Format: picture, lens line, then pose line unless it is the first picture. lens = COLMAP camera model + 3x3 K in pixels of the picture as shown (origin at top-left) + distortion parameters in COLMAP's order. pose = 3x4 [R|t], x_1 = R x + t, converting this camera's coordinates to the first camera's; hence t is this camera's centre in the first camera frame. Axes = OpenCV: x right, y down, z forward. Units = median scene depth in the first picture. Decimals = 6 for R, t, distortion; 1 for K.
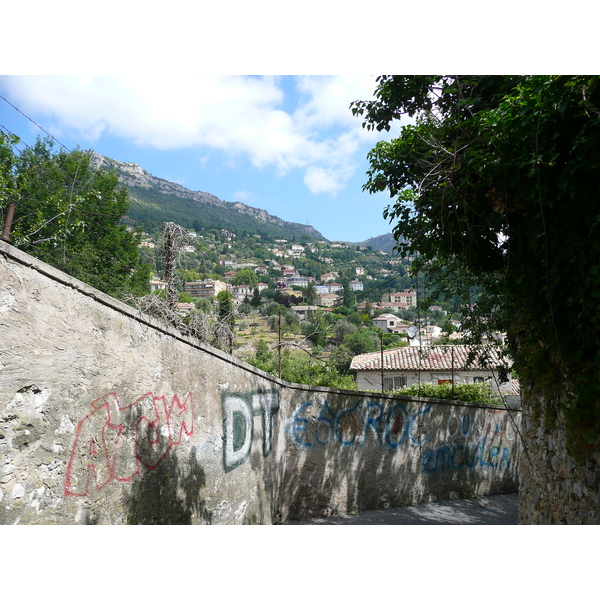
lens RADIAL K [[706.2, 0, 299.4], [0, 706.2, 299.8], [0, 0, 1]] dist [0.015937, 0.000000]
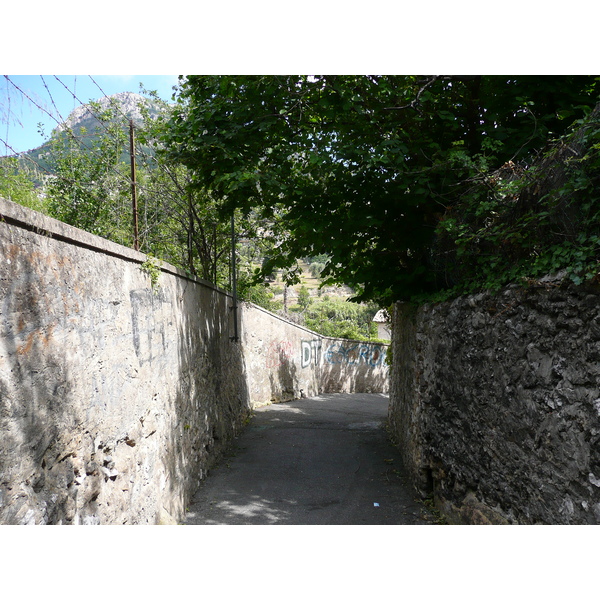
lens RADIAL K [[706.2, 0, 300.2], [0, 706.2, 300.9], [0, 0, 1]] dist [0.015937, 0.000000]
pose [[0.998345, 0.015821, -0.055293, 0.028267], [-0.011231, 0.996541, 0.082344, -0.187629], [0.056405, -0.081587, 0.995069, -1.299056]]
